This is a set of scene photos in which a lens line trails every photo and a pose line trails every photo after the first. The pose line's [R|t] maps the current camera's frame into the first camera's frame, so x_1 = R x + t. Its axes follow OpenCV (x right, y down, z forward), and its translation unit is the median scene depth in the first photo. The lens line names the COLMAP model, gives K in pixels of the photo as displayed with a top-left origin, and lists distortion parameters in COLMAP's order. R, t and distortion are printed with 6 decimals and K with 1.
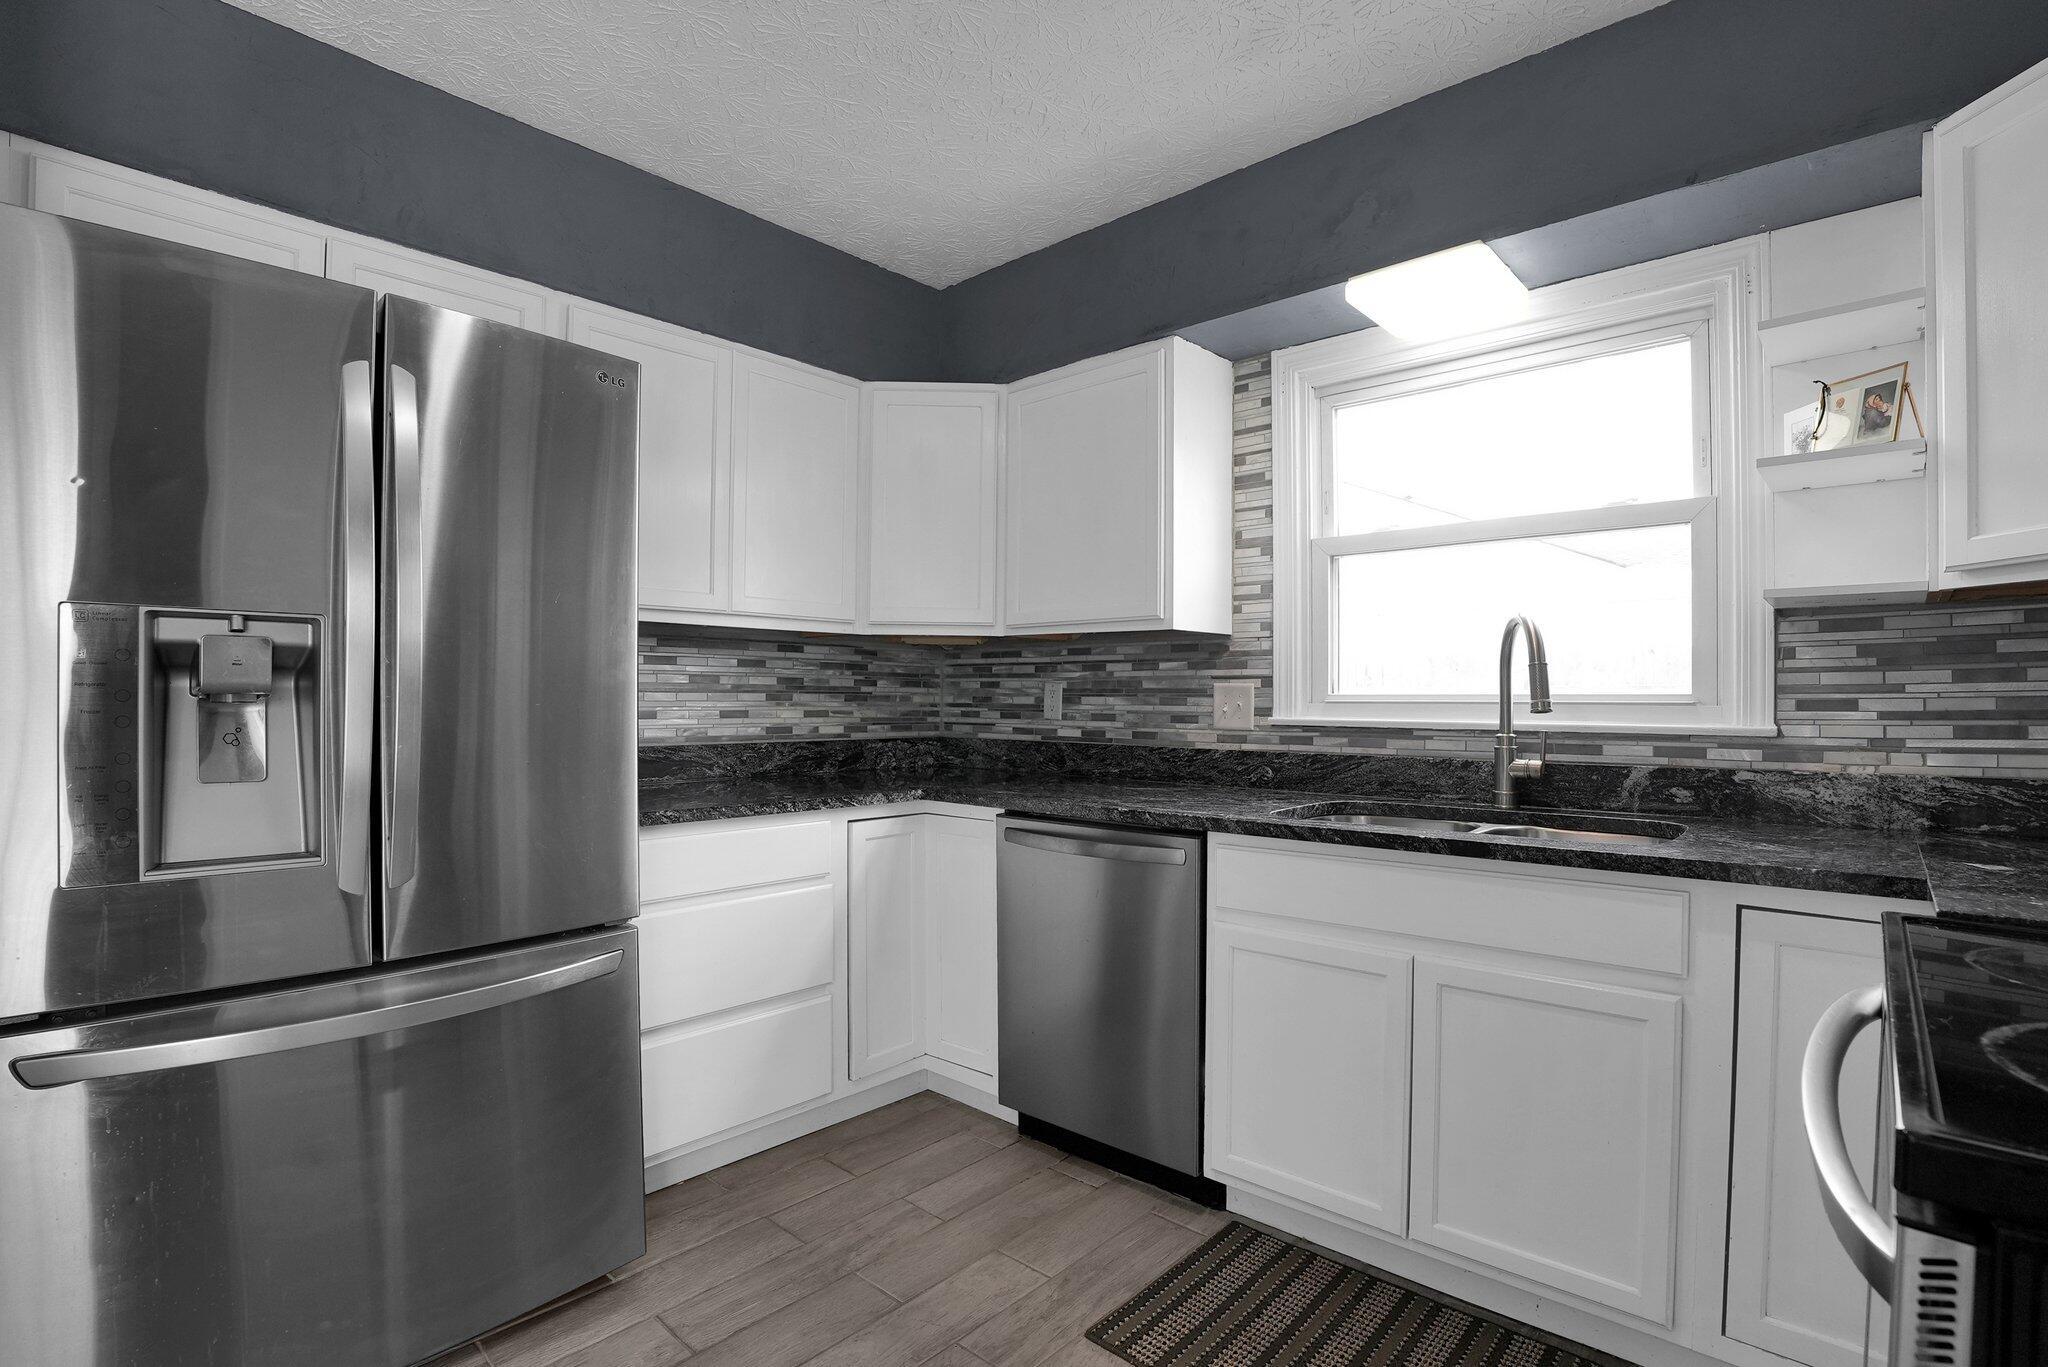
lens RADIAL K [[964.2, 0, 1007.8], [0, 964.2, 695.4], [0, 0, 1]] dist [-0.033828, 0.003169]
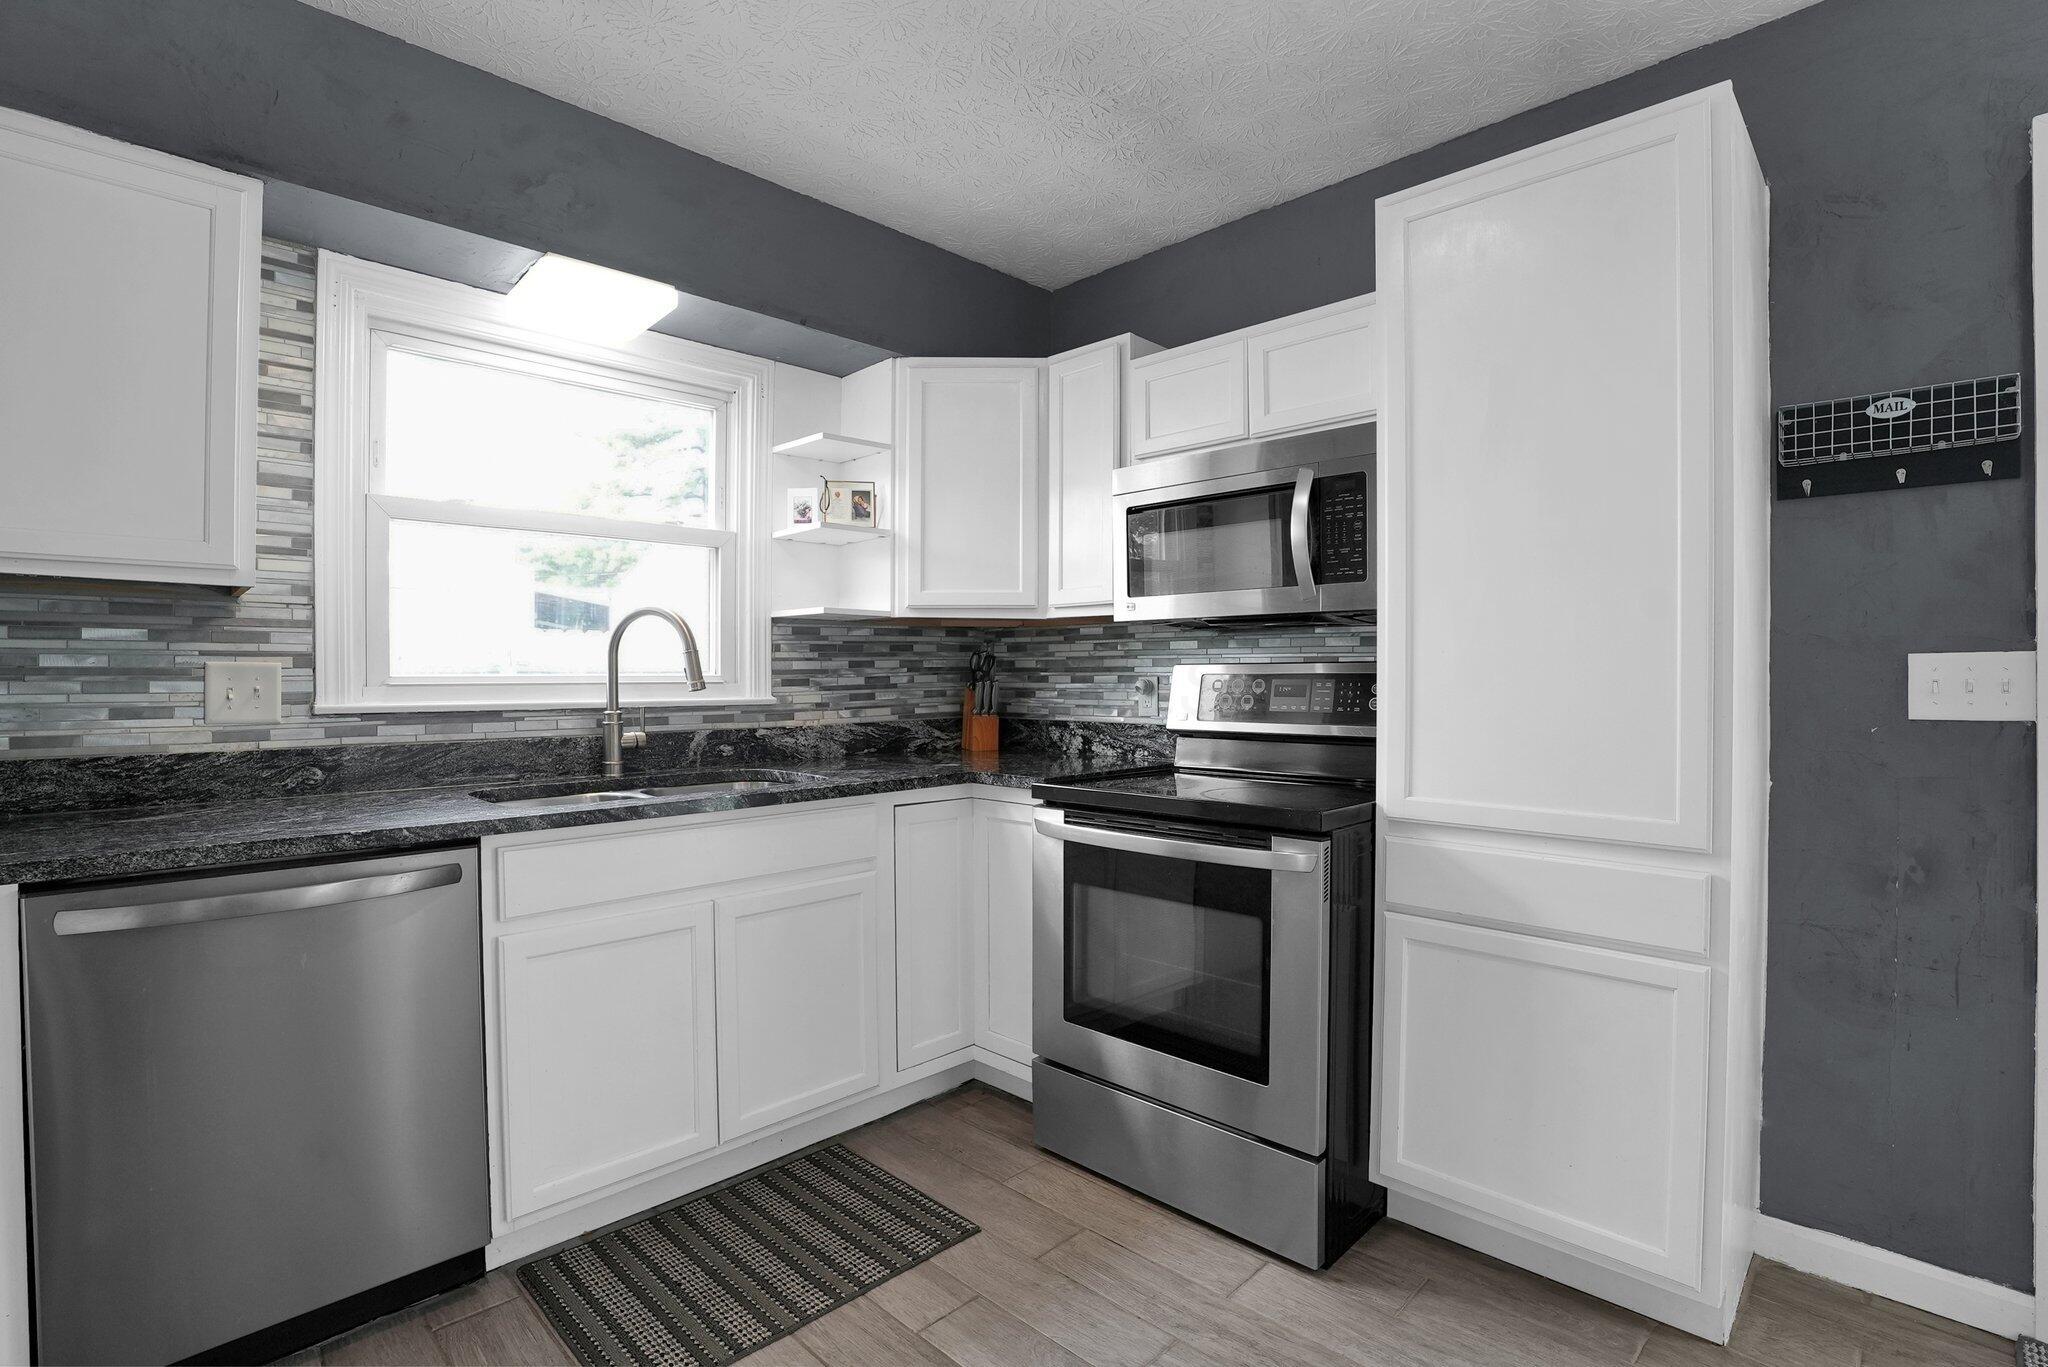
lens RADIAL K [[964.2, 0, 1007.5], [0, 964.2, 676.8], [0, 0, 1]] dist [-0.033828, 0.003169]
pose [[0.079177, -0.002467, 0.996858, -0.521897], [0.001905, 0.999995, 0.002323, -0.001466], [-0.996859, 0.001715, 0.079181, 0.408146]]
